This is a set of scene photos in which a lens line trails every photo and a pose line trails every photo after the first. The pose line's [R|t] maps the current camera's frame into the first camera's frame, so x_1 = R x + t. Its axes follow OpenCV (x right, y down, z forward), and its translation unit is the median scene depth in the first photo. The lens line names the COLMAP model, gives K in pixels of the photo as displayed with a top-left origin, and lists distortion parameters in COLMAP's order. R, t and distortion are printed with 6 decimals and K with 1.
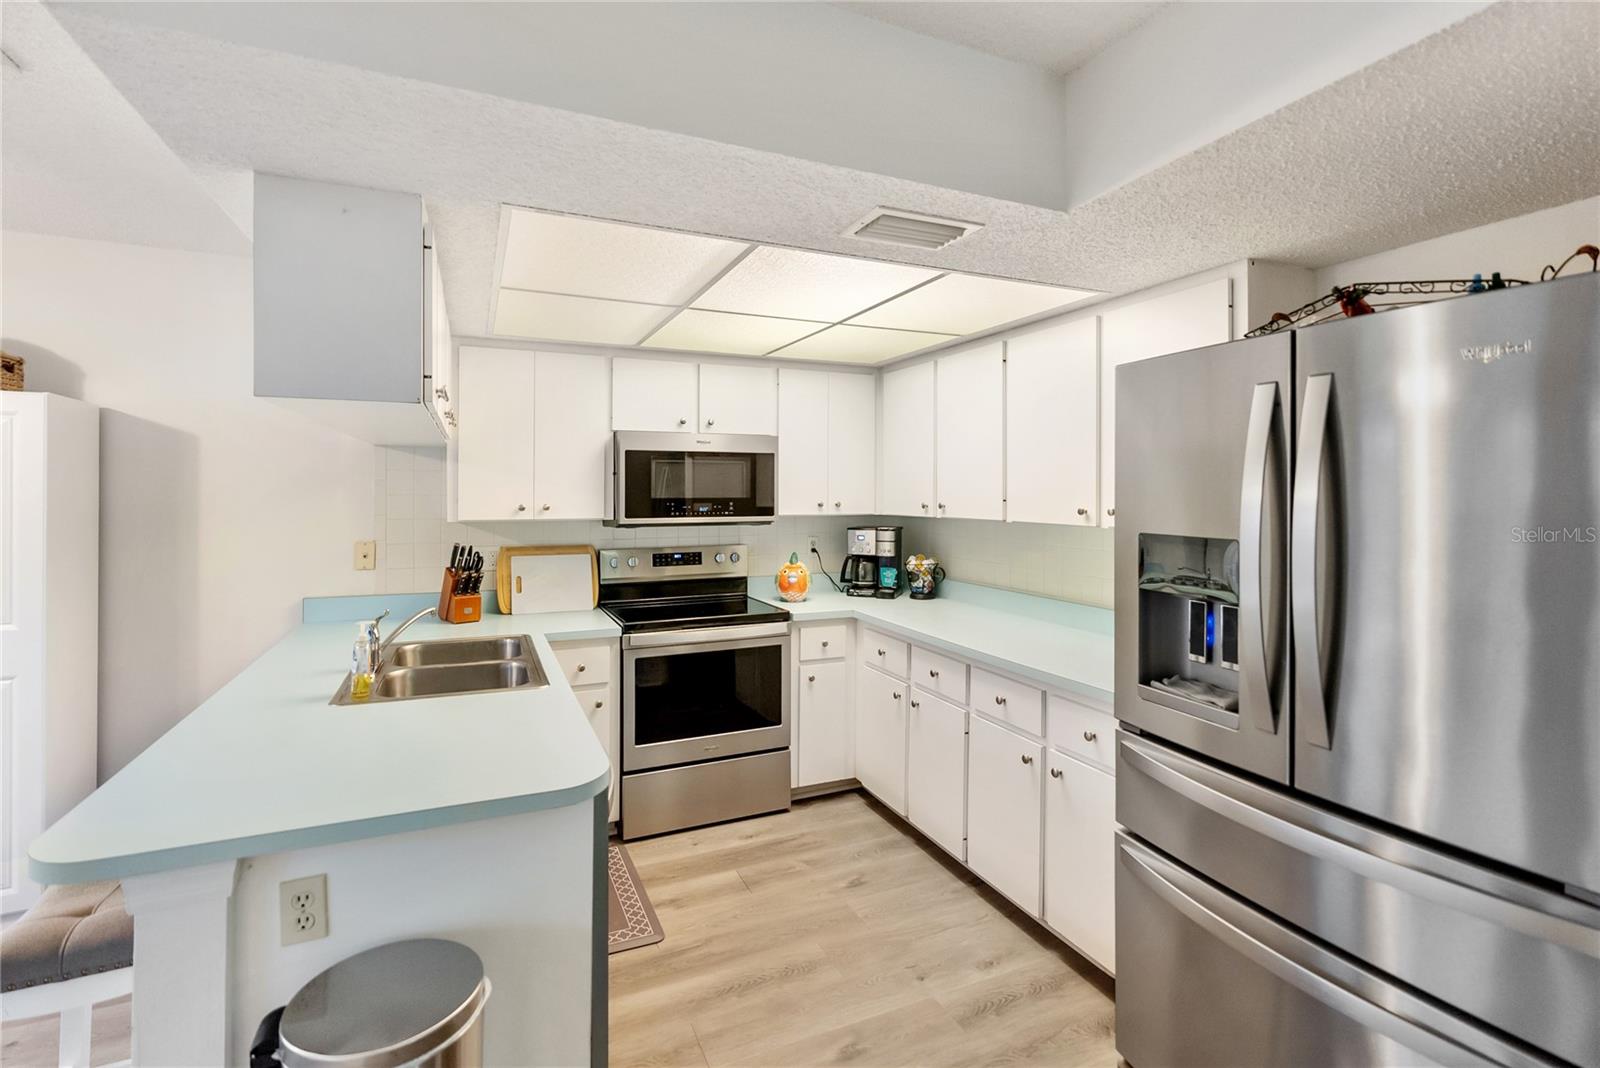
lens RADIAL K [[734.3, 0, 800.6], [0, 734.3, 497.4], [0, 0, 1]] dist [-0.000895, 0.000159]
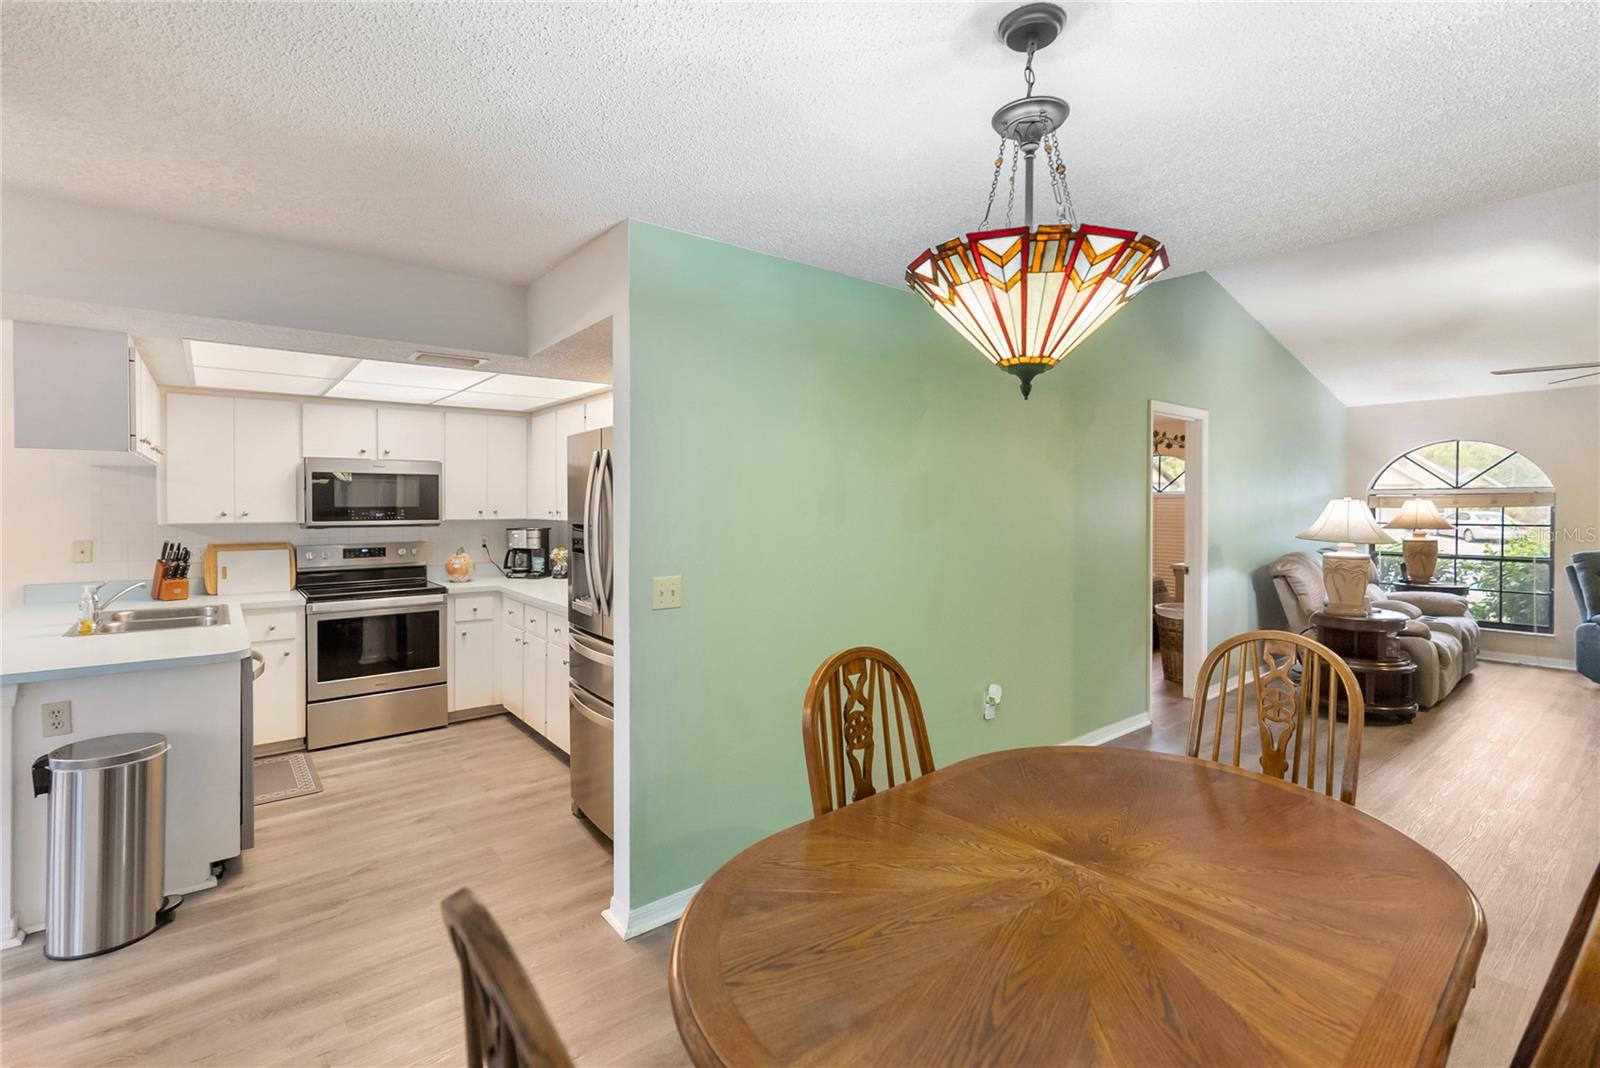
lens RADIAL K [[725.7, 0, 796.1], [0, 725.7, 514.7], [0, 0, 1]] dist [-0.001822, 0.000213]
pose [[0.967820, -0.002967, 0.251627, 0.288525], [0.000767, 0.999961, 0.008840, 0.004289], [-0.251643, -0.008362, 0.967784, -0.526779]]
